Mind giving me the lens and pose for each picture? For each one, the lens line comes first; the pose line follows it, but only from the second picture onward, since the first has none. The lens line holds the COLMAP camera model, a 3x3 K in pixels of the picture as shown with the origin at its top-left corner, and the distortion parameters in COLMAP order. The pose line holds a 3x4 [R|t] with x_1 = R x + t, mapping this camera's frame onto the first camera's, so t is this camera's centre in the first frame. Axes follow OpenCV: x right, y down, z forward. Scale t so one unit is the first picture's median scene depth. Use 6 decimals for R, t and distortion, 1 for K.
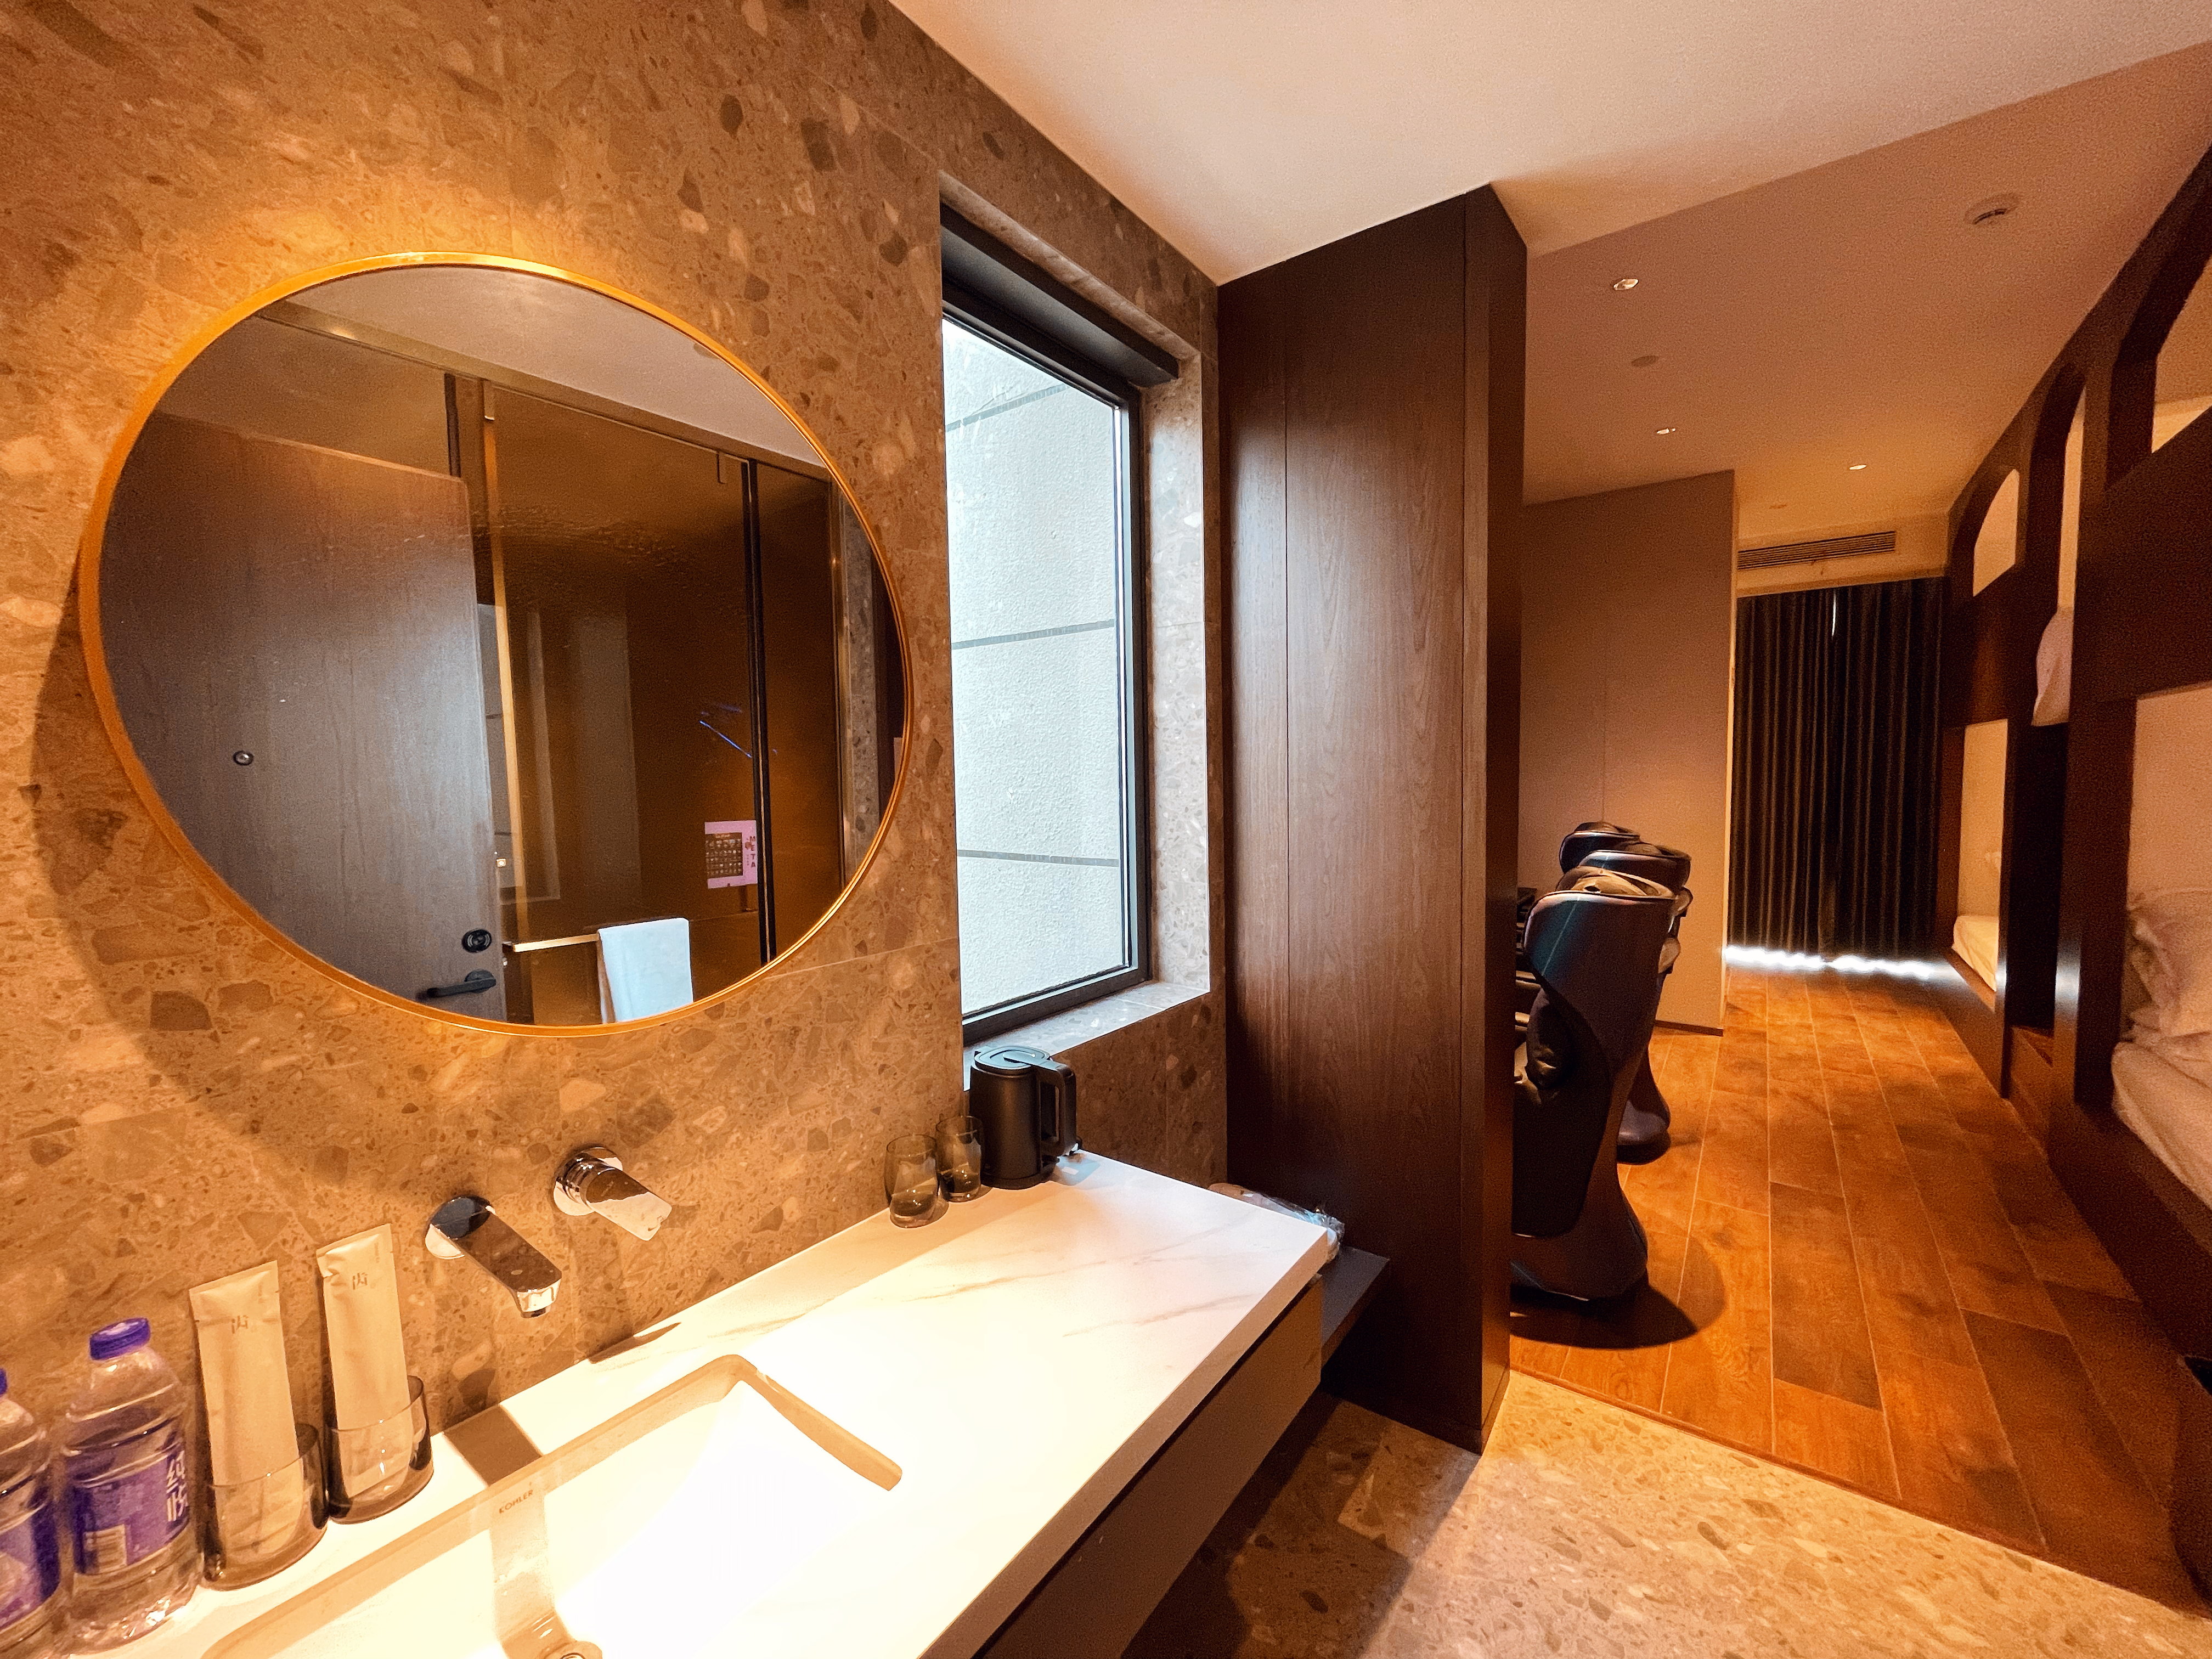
lens RADIAL K [[884.4, 0, 1106.0], [0, 884.4, 829.5], [0, 0, 1]] dist [-0.006268, 0.000110]
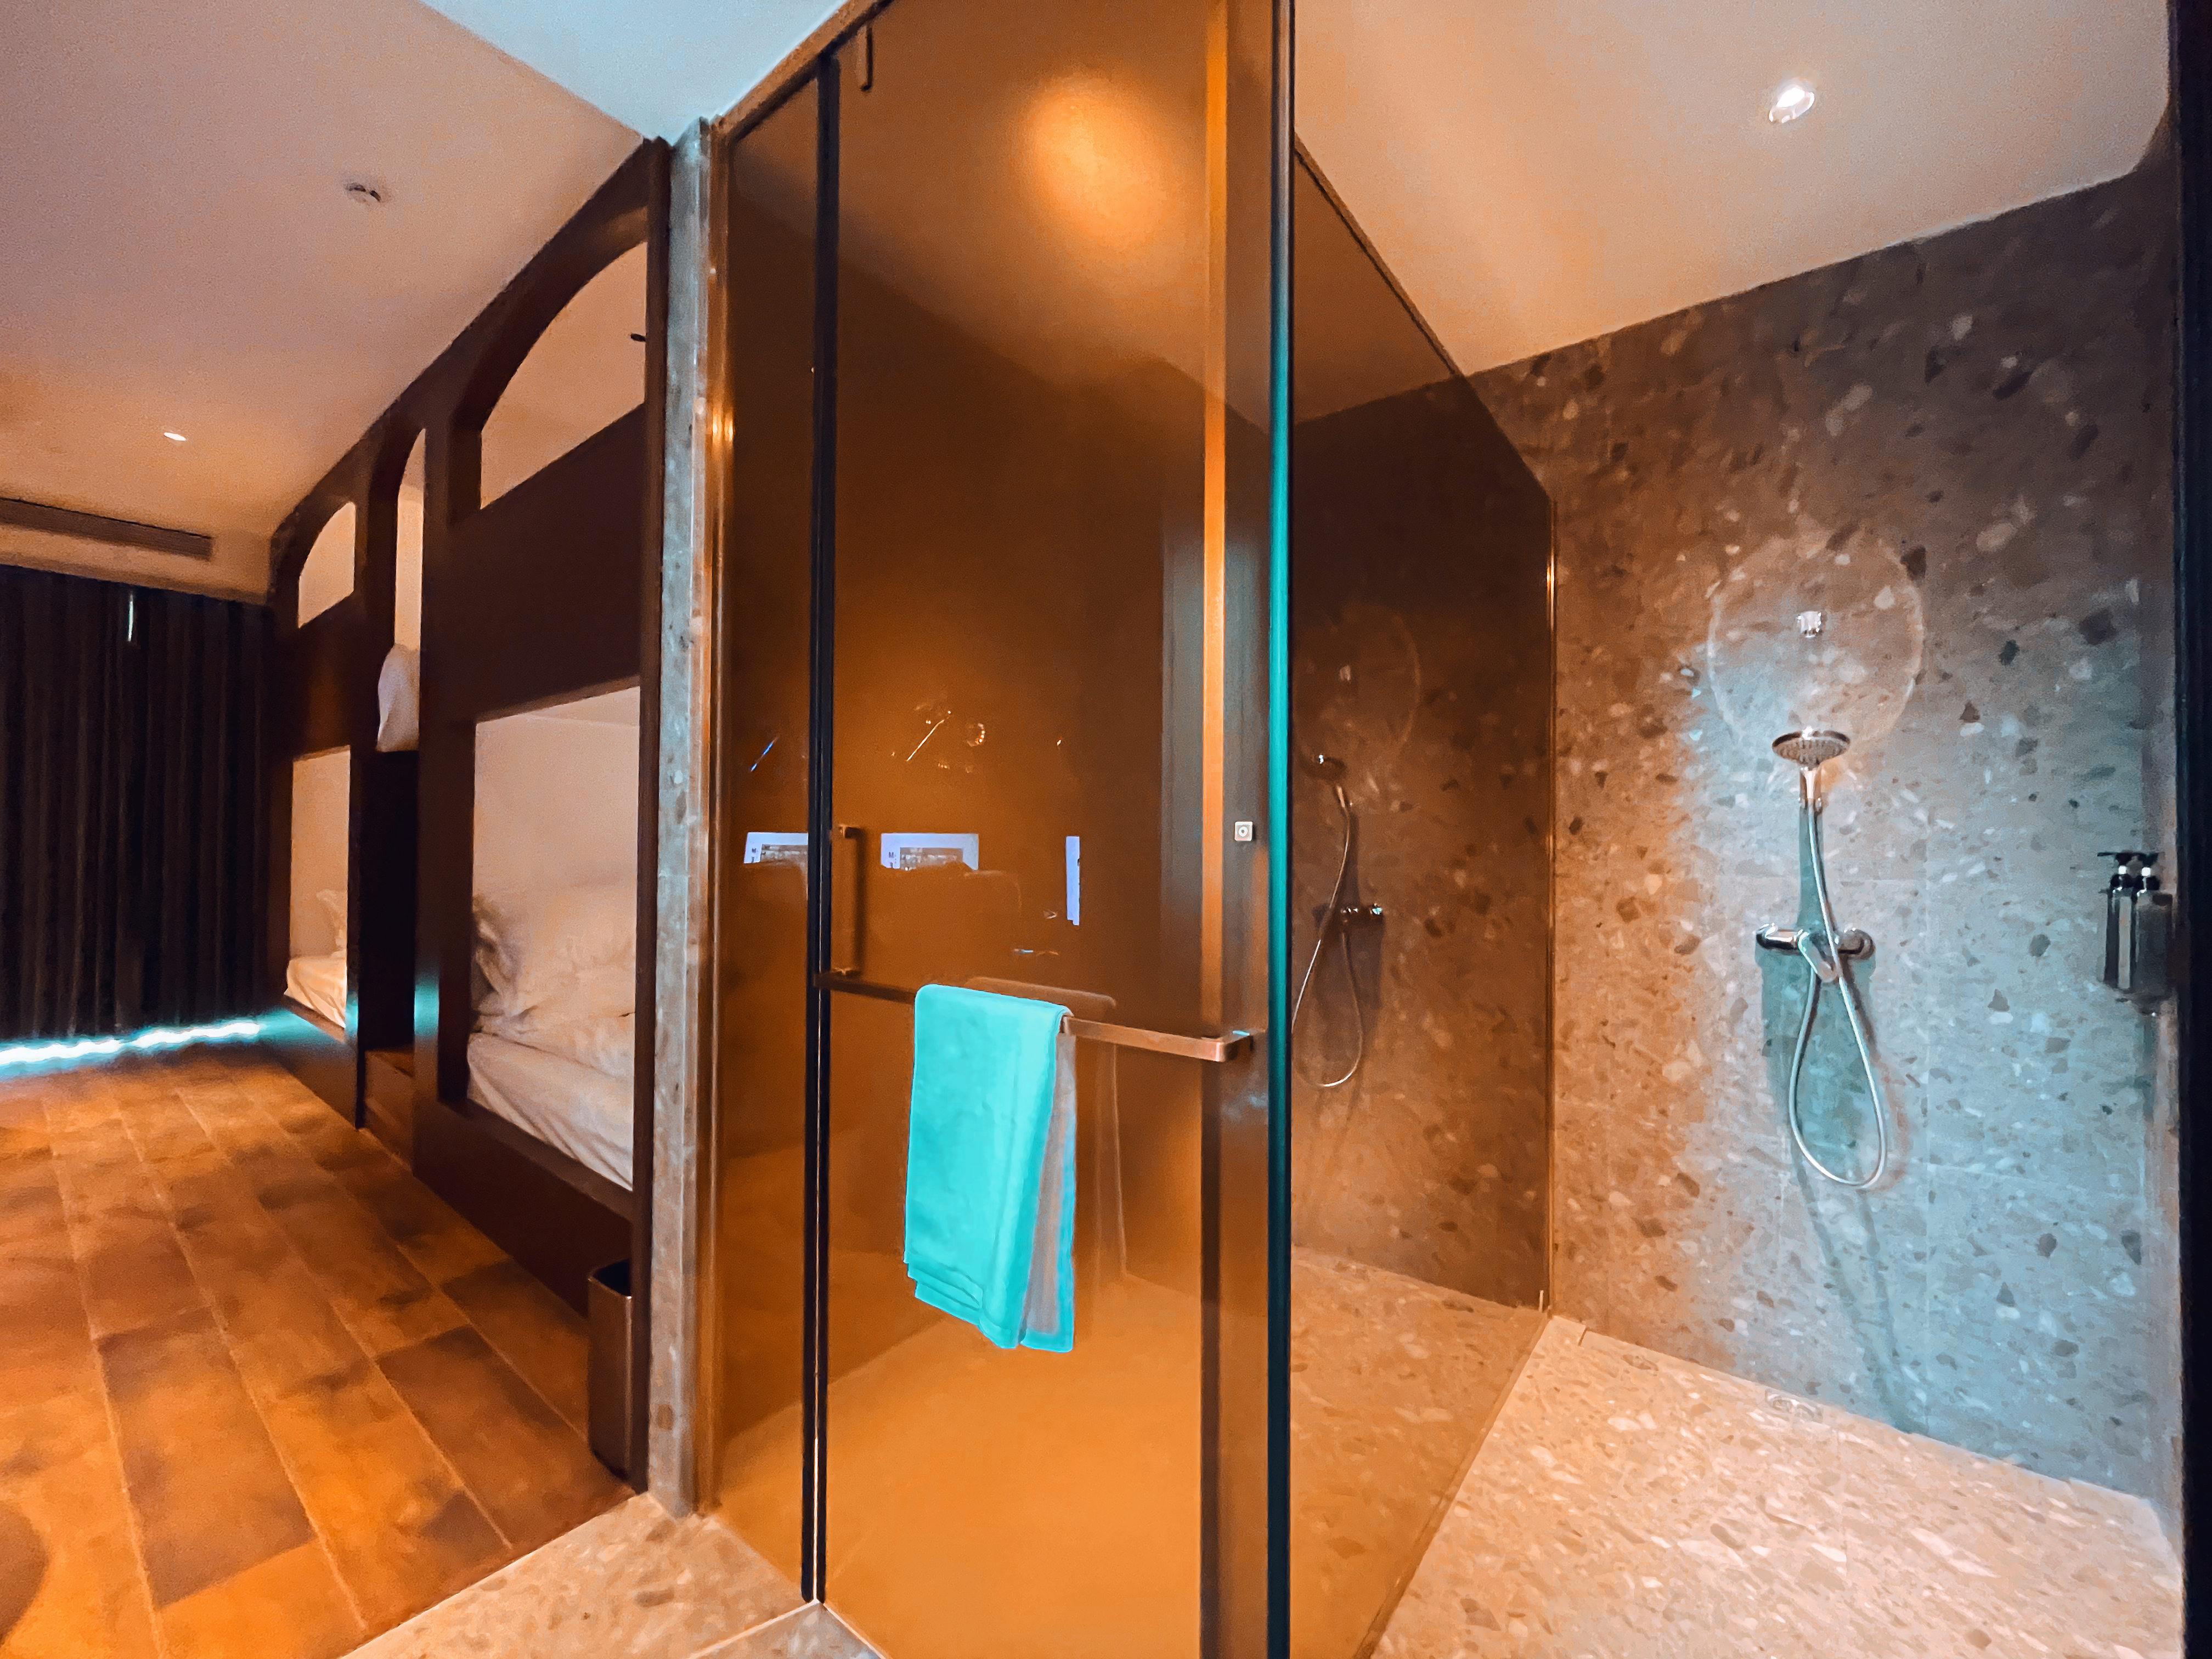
lens RADIAL K [[884.4, 0, 1106.0], [0, 884.4, 829.5], [0, 0, 1]] dist [-0.006268, 0.000110]
pose [[0.024500, 0.027970, 0.999308, 0.064878], [0.053900, 0.998118, -0.029258, 0.059241], [-0.998246, 0.054580, 0.022947, 0.160342]]
